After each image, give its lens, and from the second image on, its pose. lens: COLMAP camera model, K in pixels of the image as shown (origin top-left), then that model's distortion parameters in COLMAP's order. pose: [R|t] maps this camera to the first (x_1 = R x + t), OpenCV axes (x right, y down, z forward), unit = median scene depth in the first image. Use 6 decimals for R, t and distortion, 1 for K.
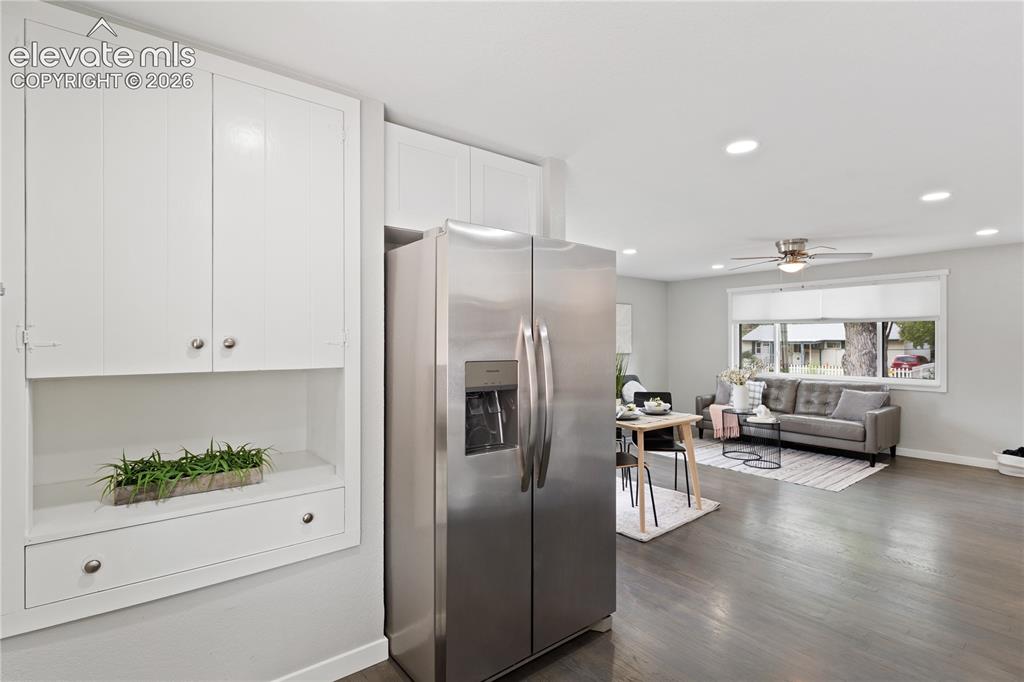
lens RADIAL K [[486.6, 0, 512.0], [0, 486.6, 341.0], [0, 0, 1]] dist [0.000236, -0.000940]
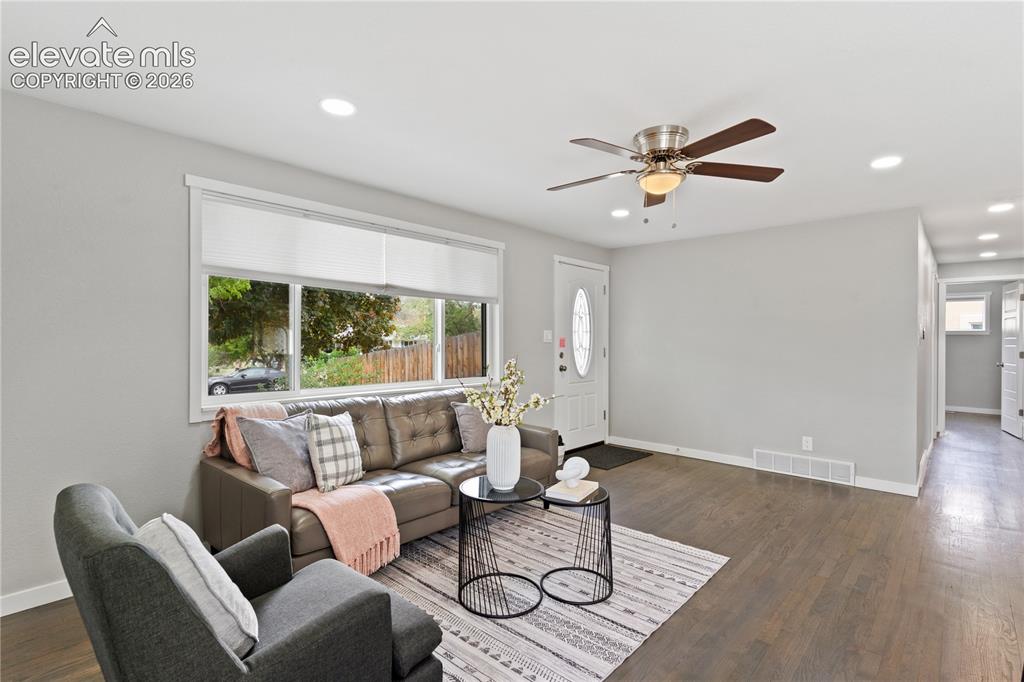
lens RADIAL K [[486.6, 0, 512.0], [0, 486.6, 341.0], [0, 0, 1]] dist [0.000236, -0.000940]
pose [[-0.160306, -0.000740, 0.987067, 0.060458], [-0.007197, 0.999974, -0.000419, 0.019586], [-0.987041, -0.007171, -0.160307, 1.047480]]
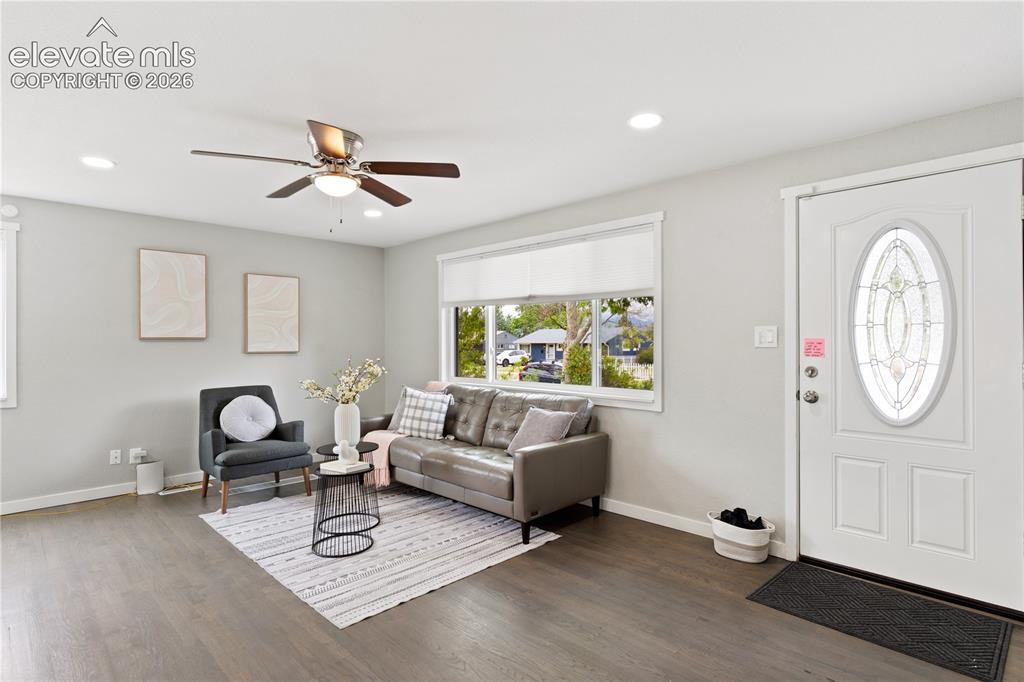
lens RADIAL K [[528.5, 0, 512.0], [0, 528.5, 341.0], [0, 0, 1]] dist [0.001463, 0.000111]
pose [[0.993105, -0.002477, 0.117200, 0.588018], [0.002353, 0.999997, 0.001196, 0.013735], [-0.117202, -0.000912, 0.993108, 0.335290]]
